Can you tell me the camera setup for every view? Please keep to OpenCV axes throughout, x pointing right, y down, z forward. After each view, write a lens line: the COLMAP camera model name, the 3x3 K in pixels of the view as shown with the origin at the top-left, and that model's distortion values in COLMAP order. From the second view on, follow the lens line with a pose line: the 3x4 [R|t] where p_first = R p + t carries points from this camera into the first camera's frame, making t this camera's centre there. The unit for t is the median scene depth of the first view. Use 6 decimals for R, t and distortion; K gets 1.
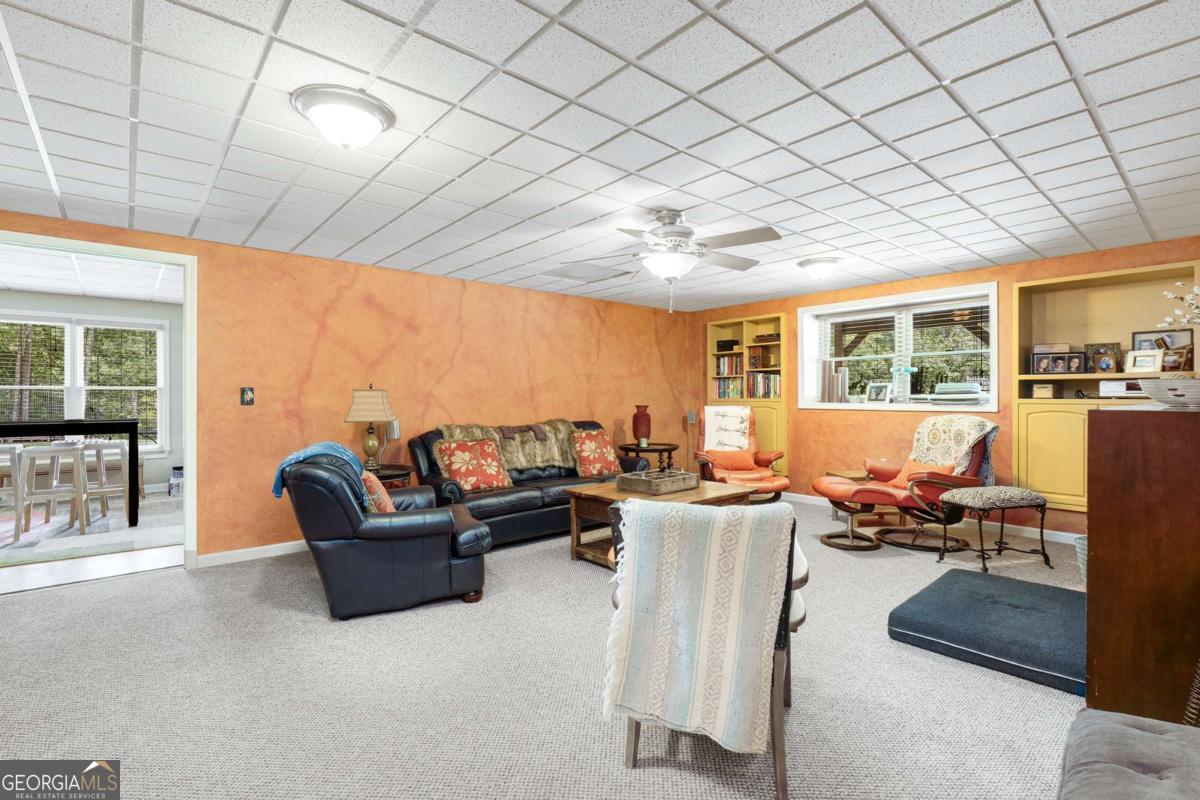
lens RADIAL K [[557.7, 0, 600.0], [0, 557.7, 400.0], [0, 0, 1]] dist [-0.006001, -0.001025]
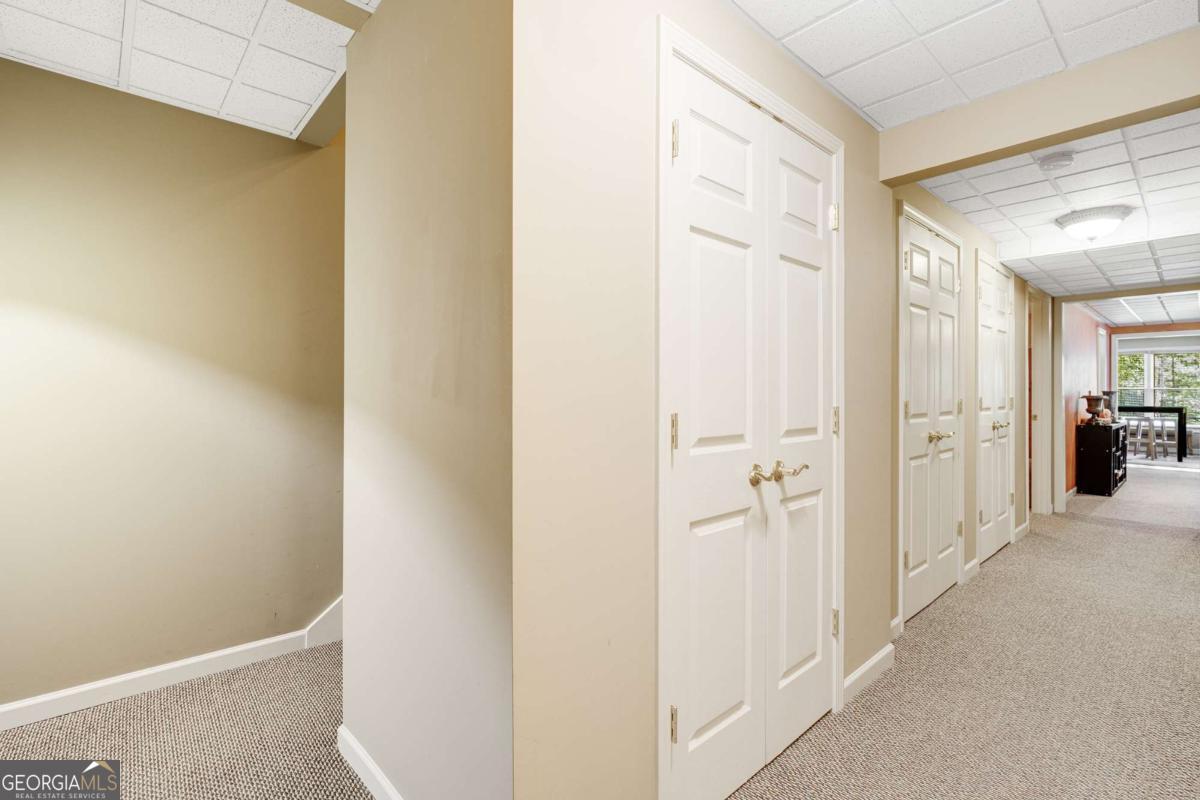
lens RADIAL K [[557.7, 0, 600.0], [0, 557.7, 400.0], [0, 0, 1]] dist [-0.006001, -0.001025]
pose [[0.028211, 0.005281, -0.999588, 0.553225], [-0.002099, 0.999984, 0.005224, 0.004519], [0.999600, 0.001951, 0.028222, -0.577069]]
